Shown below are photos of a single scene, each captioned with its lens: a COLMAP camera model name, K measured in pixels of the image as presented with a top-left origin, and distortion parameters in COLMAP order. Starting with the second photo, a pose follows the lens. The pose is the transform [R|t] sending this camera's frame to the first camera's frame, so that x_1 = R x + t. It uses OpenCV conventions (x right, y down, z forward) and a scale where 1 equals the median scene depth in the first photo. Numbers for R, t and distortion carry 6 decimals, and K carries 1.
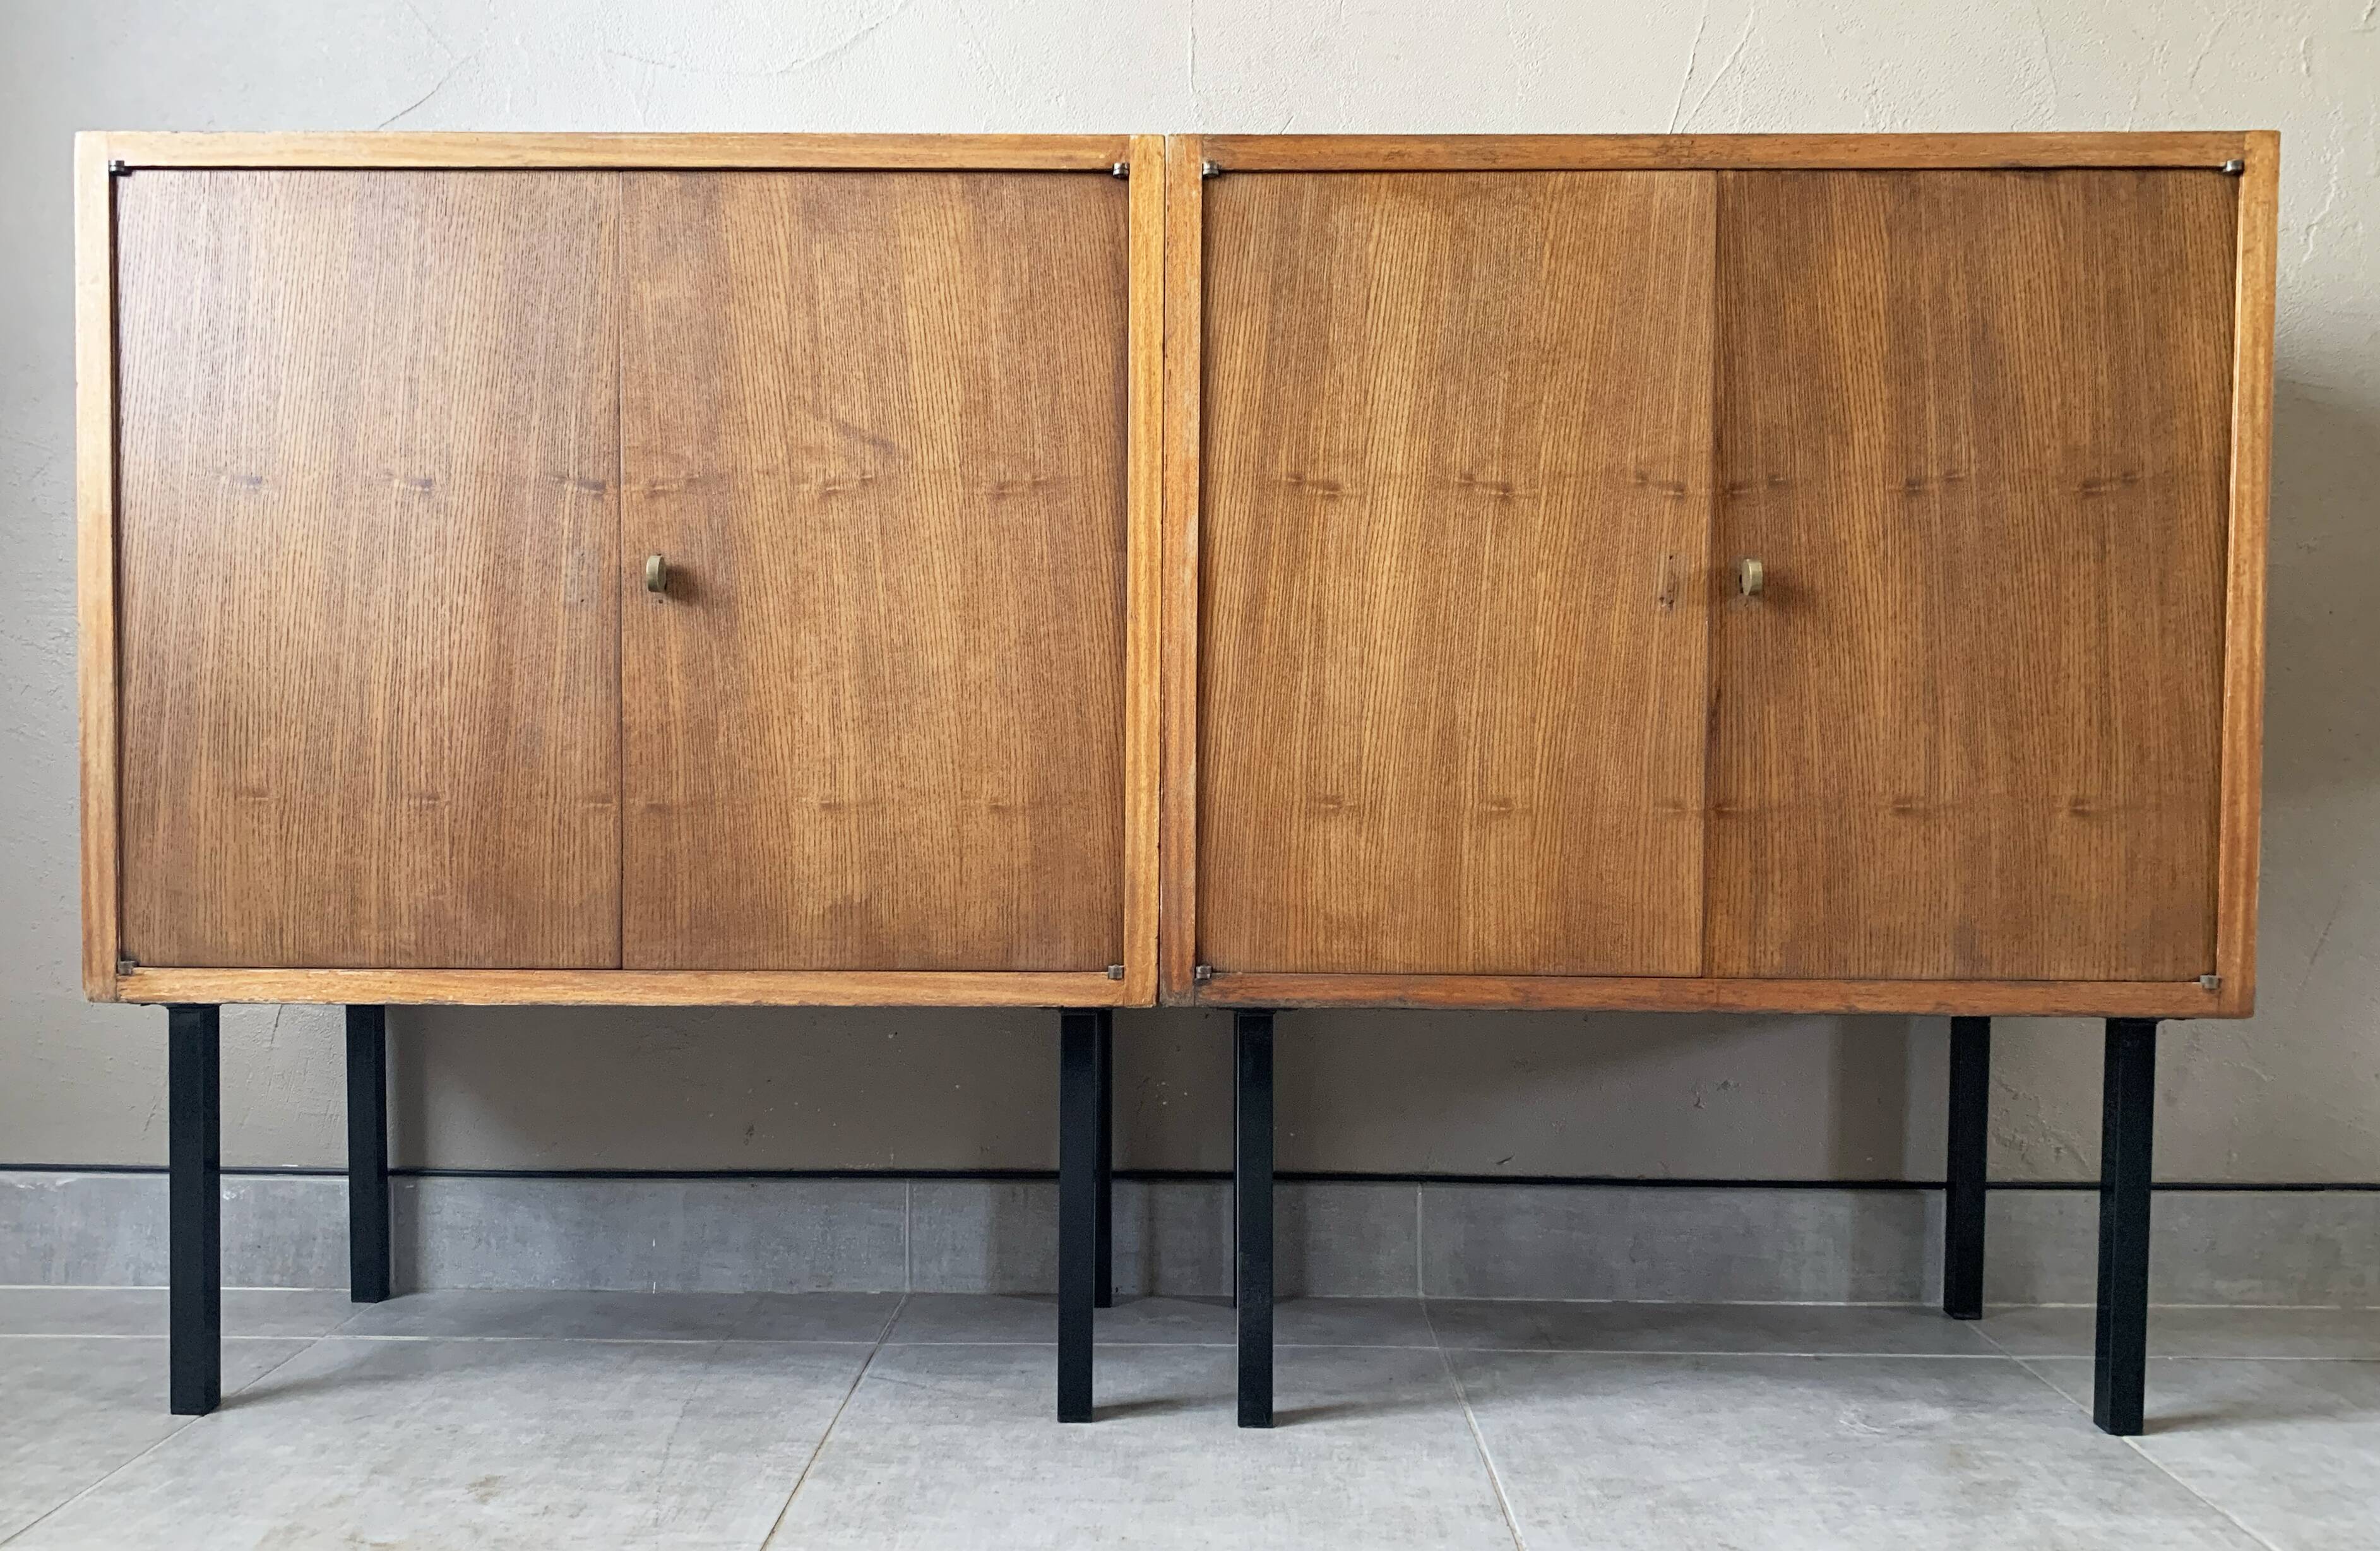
lens RADIAL K [[1951.7, 0, 1170.6], [0, 1951.7, 834.2], [0, 0, 1]] dist [0.021602, -0.013506]
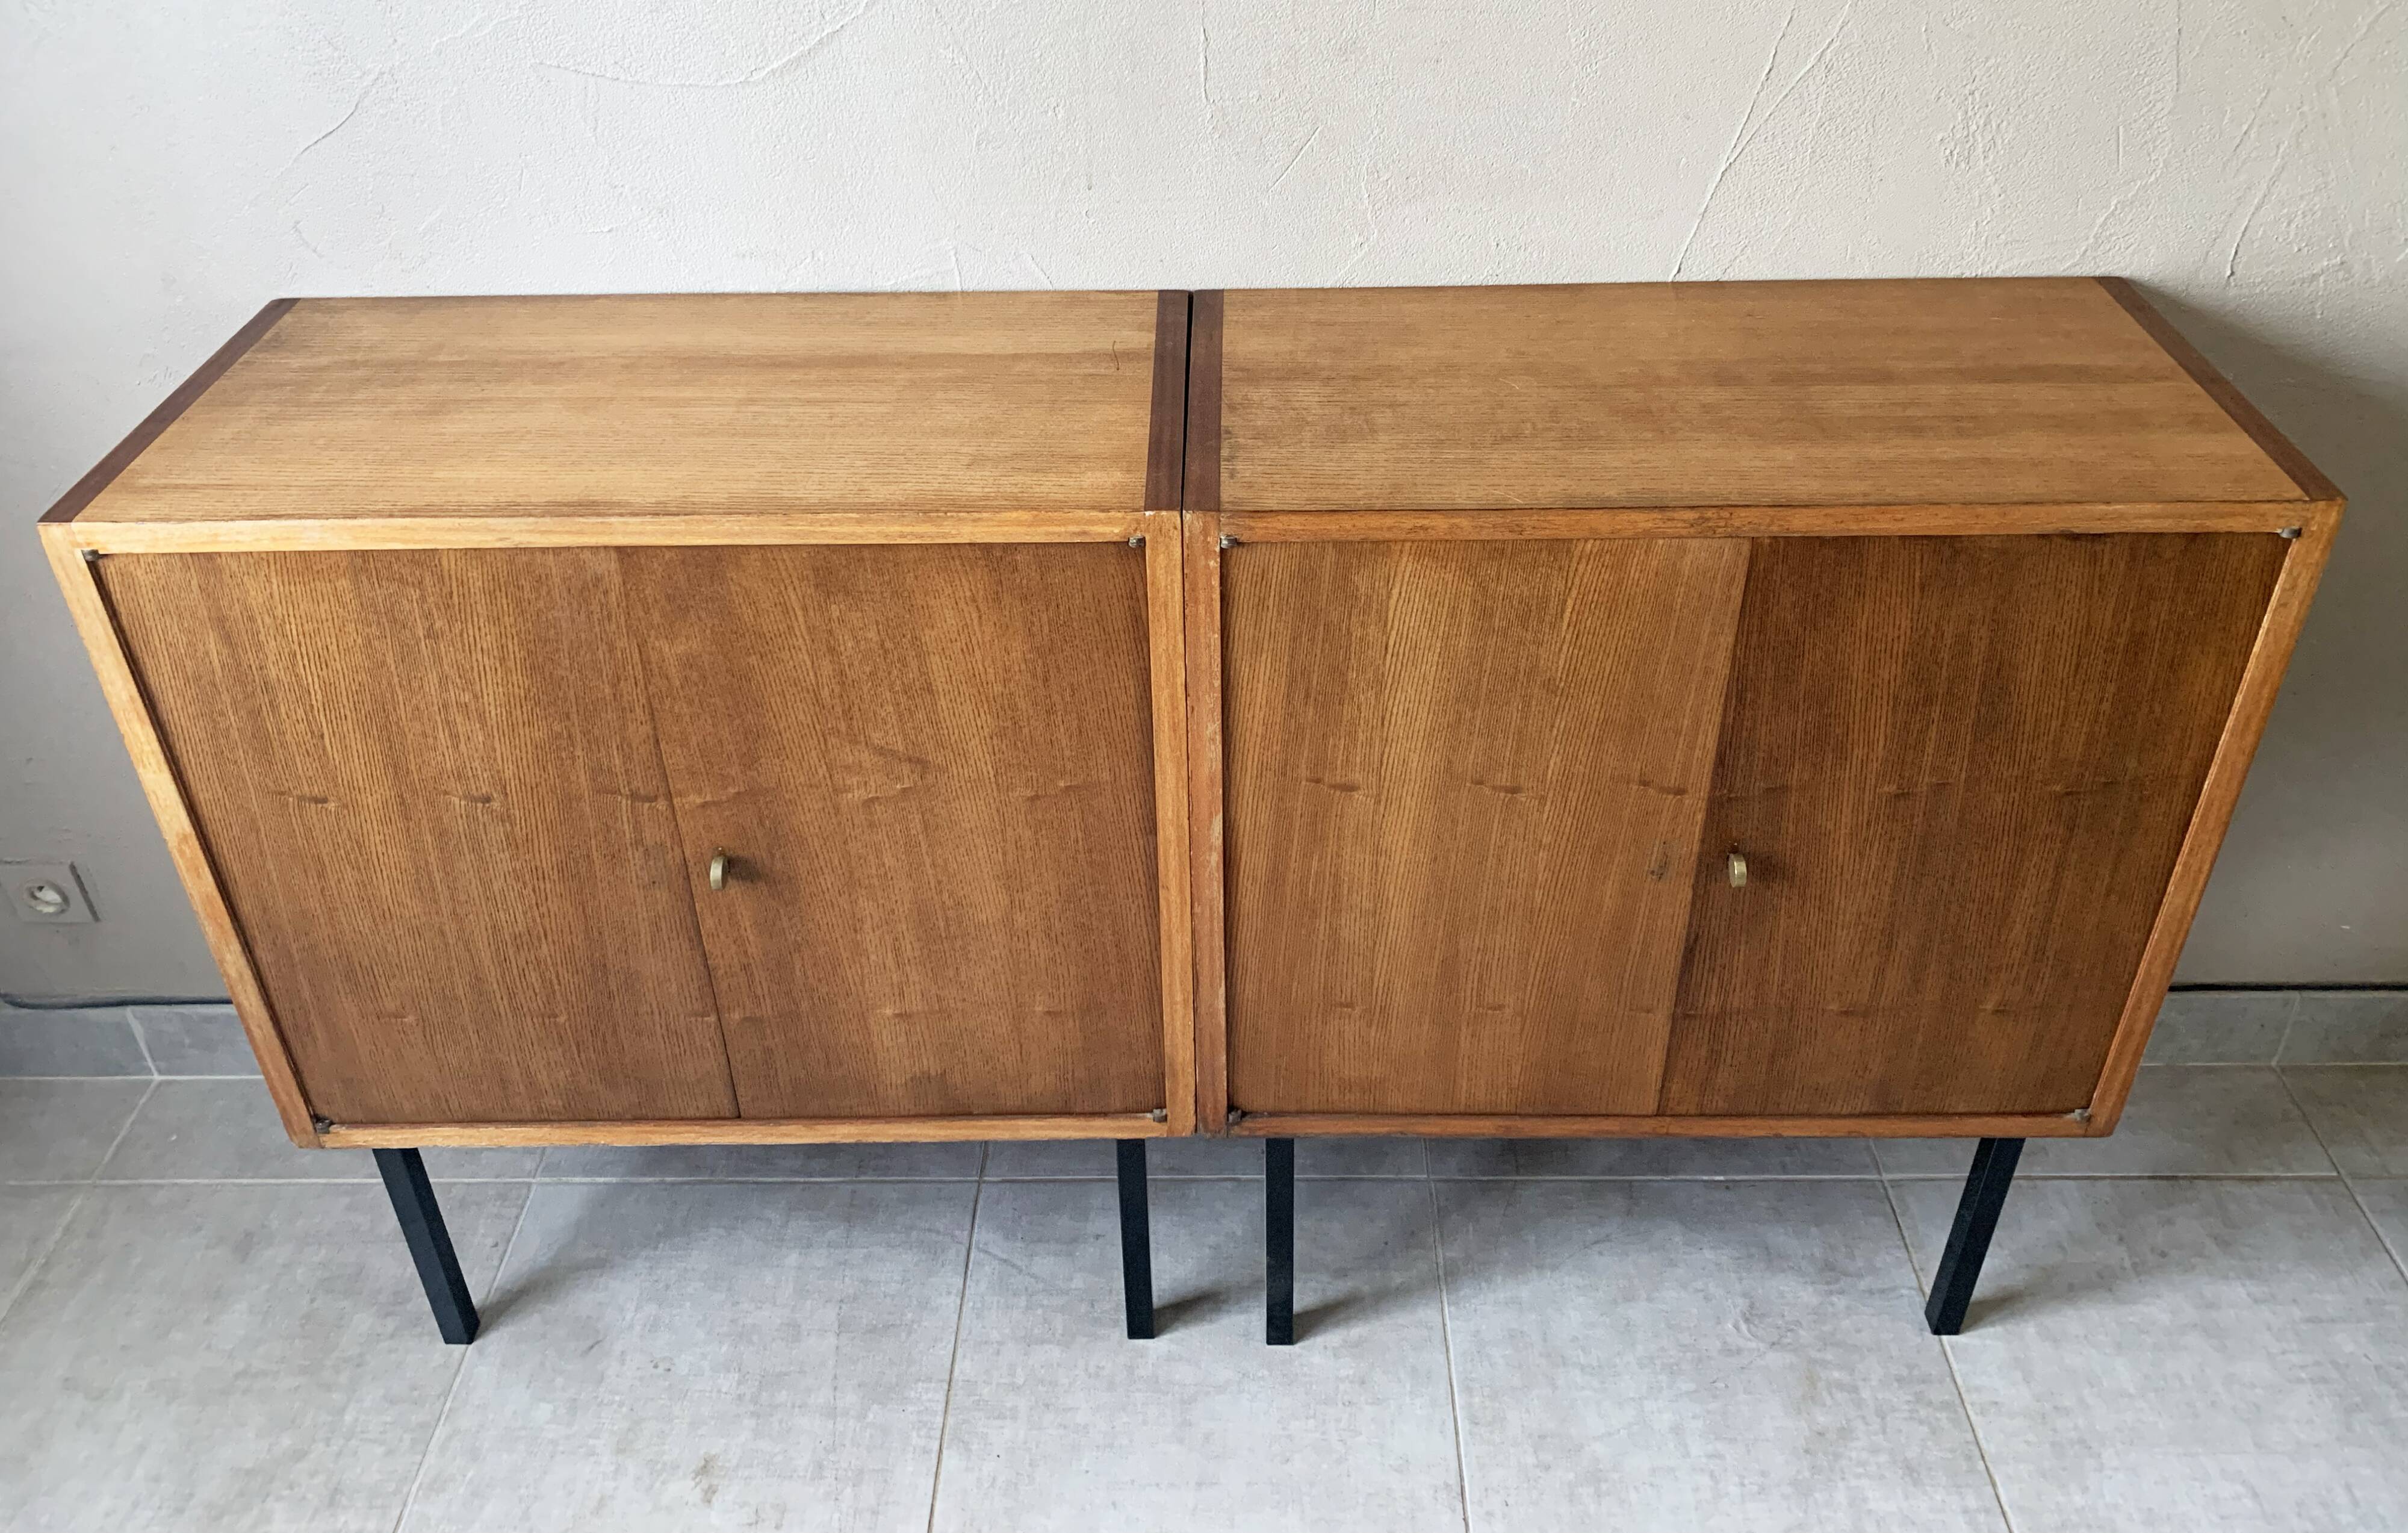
lens RADIAL K [[1846.1, 0, 1213.8], [0, 1846.1, 621.5], [0, 0, 1]] dist [0.037060, -0.051296]
pose [[0.999725, -0.023300, -0.002636, 0.014306], [0.021281, 0.854313, 0.519322, -0.768779], [-0.009848, -0.519236, 0.854574, 0.198086]]
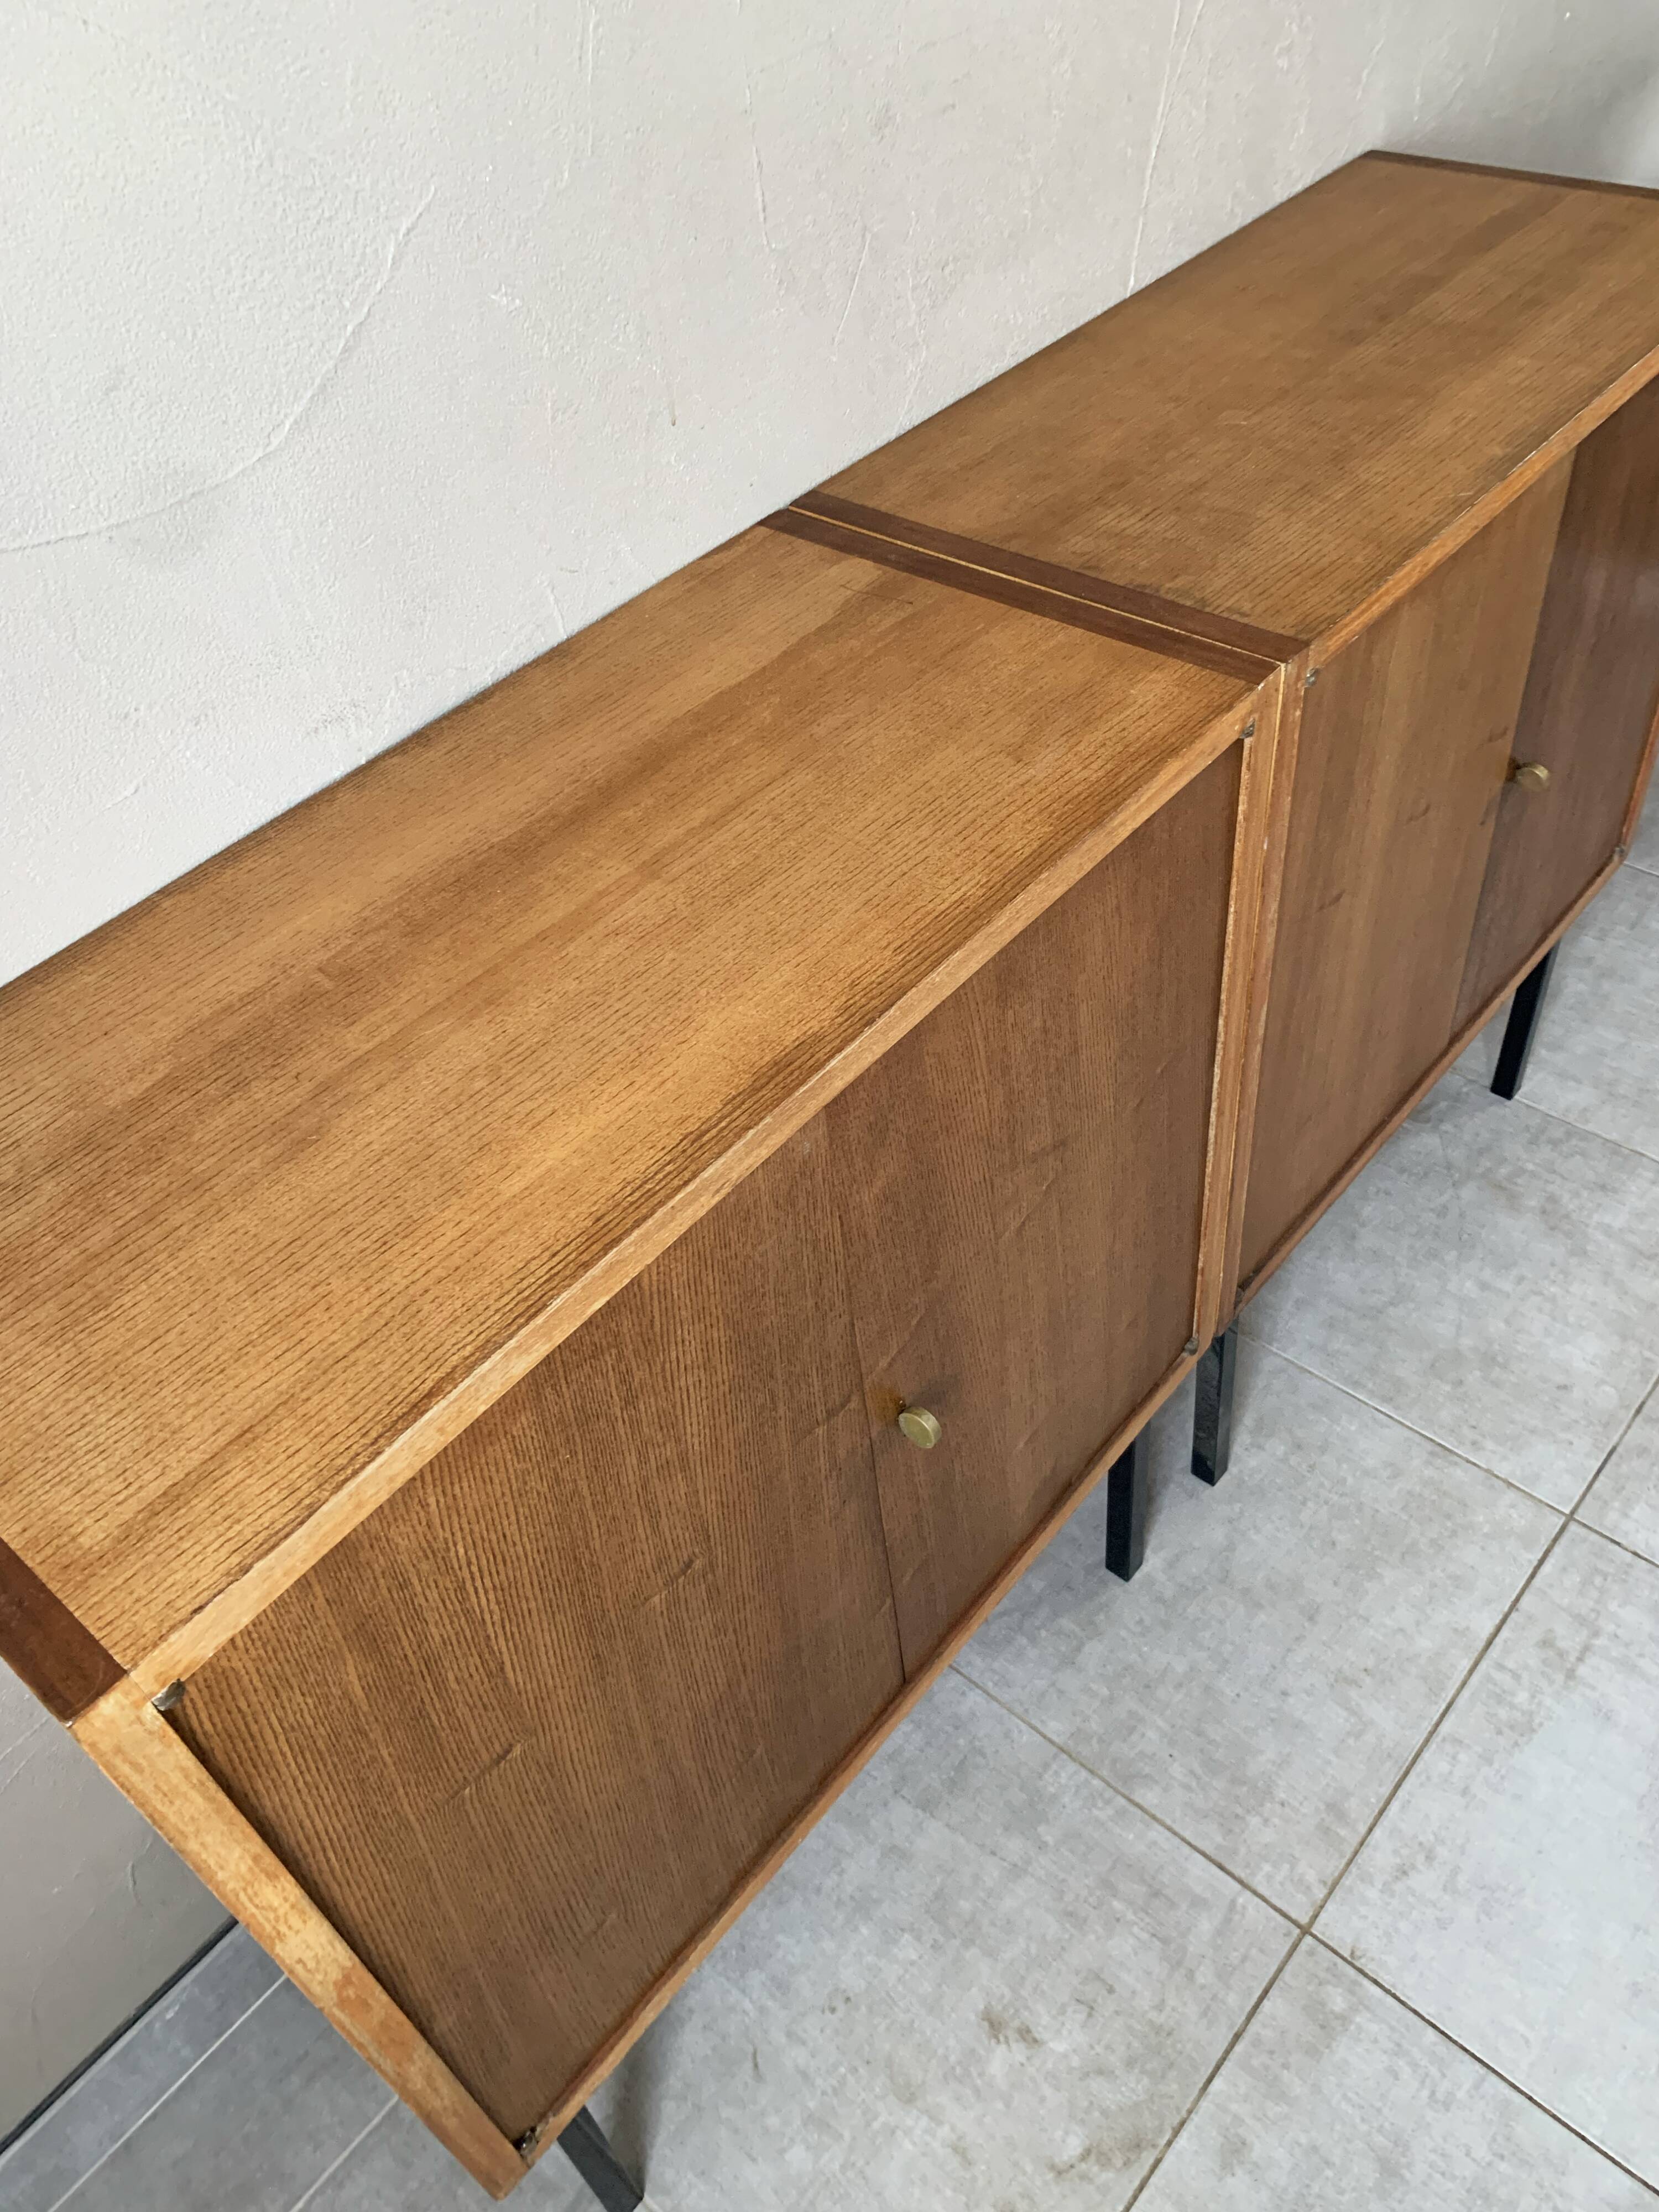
lens RADIAL K [[1692.9, 0, 829.5], [0, 1692.9, 1106.0], [0, 0, 1]] dist [0.052641, -0.079281]
pose [[0.640278, -0.591314, 0.490298, -0.550160], [0.130010, 0.712503, 0.689519, -0.715297], [-0.757061, -0.377740, 0.533077, 0.697819]]
